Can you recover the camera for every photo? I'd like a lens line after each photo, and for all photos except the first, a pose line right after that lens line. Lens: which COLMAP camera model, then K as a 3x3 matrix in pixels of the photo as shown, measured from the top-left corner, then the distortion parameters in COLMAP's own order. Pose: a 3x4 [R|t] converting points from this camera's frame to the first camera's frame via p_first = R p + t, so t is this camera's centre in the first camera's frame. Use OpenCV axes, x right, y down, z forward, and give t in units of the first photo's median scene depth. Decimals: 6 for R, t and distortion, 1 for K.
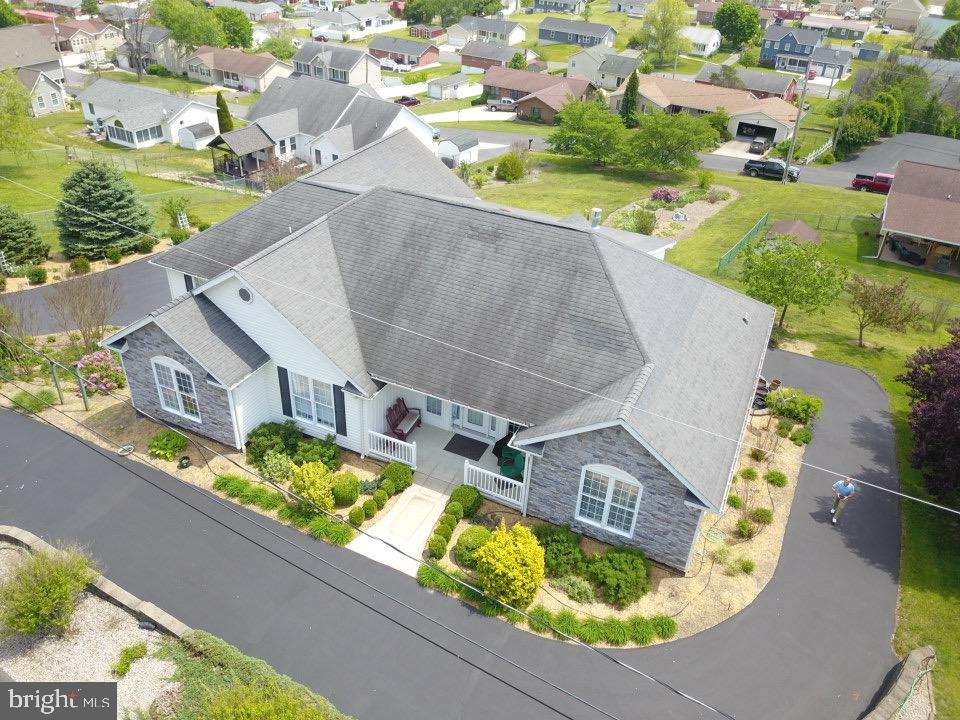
lens RADIAL K [[742.7, 0, 469.3], [0, 742.7, 363.3], [0, 0, 1]] dist [0.005149, -0.000226]
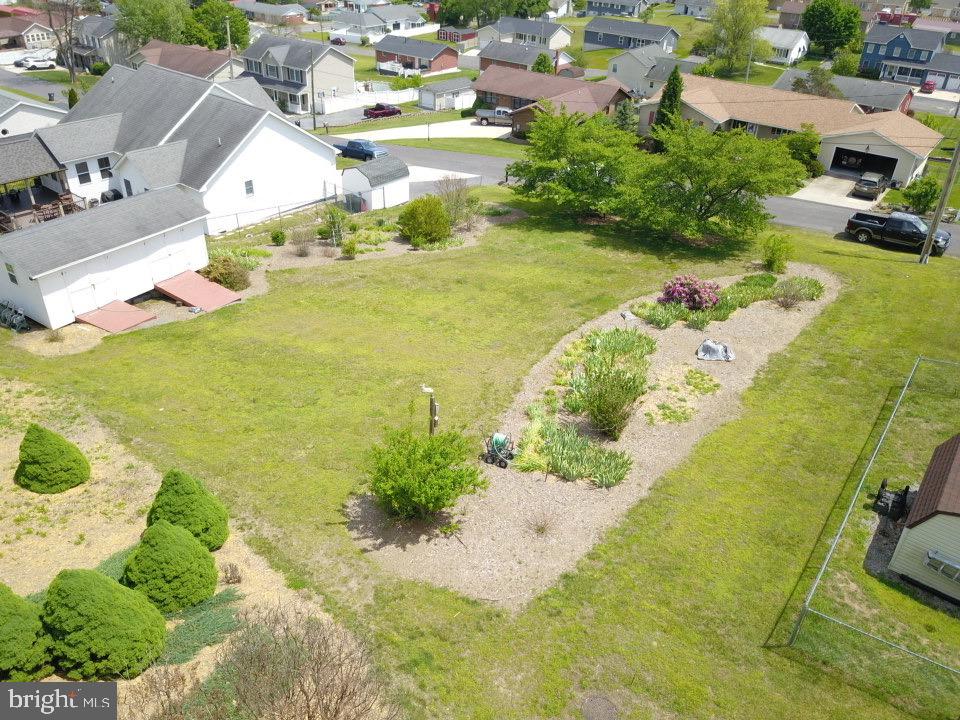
lens RADIAL K [[742.7, 0, 469.3], [0, 742.7, 363.3], [0, 0, 1]] dist [0.005149, -0.000226]
pose [[0.995311, 0.045377, -0.085417, 0.091481], [-0.047111, 0.998720, -0.018395, -0.092550], [0.084473, 0.022333, 0.996175, 0.279465]]
